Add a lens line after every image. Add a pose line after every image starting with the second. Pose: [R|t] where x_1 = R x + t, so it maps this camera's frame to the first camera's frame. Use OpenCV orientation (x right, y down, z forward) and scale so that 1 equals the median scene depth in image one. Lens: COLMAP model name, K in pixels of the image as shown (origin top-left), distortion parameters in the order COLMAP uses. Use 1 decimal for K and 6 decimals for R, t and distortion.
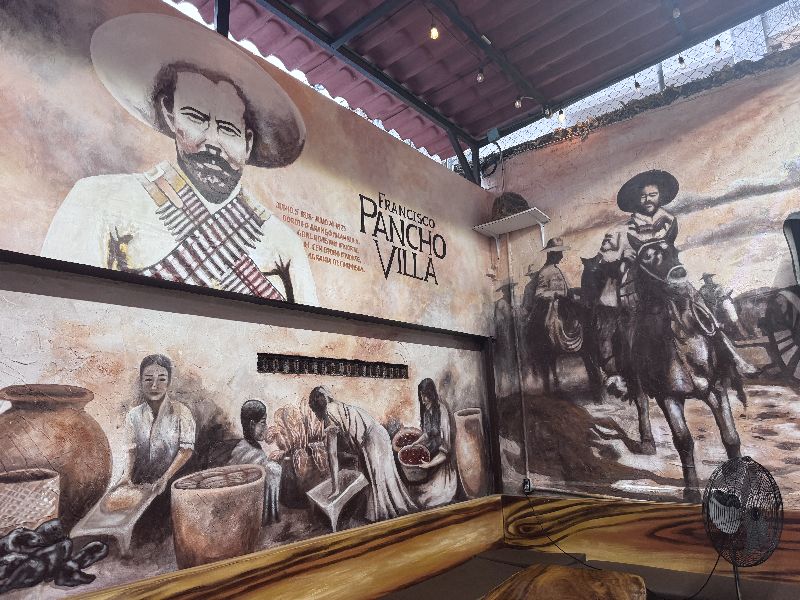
lens RADIAL K [[557.5, 0, 399.9], [0, 557.5, 297.6], [0, 0, 1]] dist [0.032692, -0.020111]
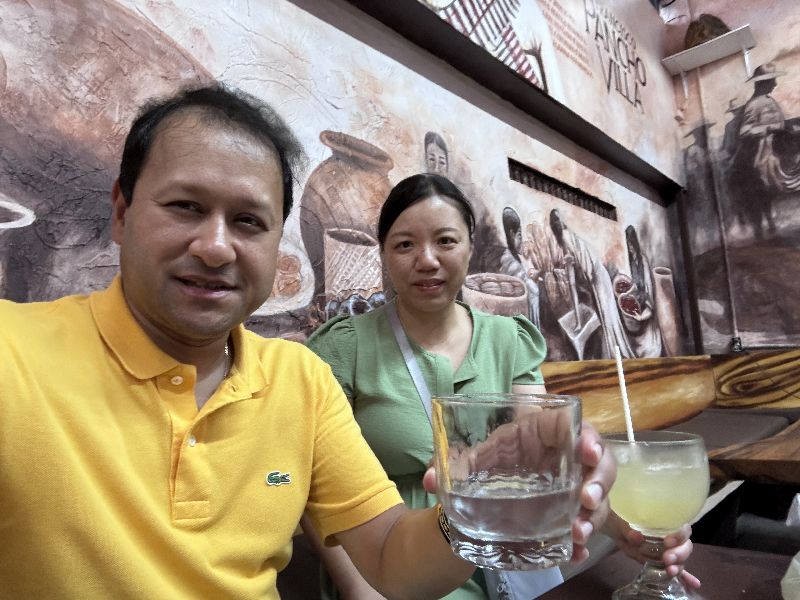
lens RADIAL K [[576.5, 0, 400.8], [0, 576.5, 302.9], [0, 0, 1]] dist [0.010828, -0.020554]
pose [[0.997006, -0.036528, -0.068154, -0.299139], [0.043535, 0.993590, 0.104327, 0.182709], [0.063907, -0.106982, 0.992205, 0.069144]]
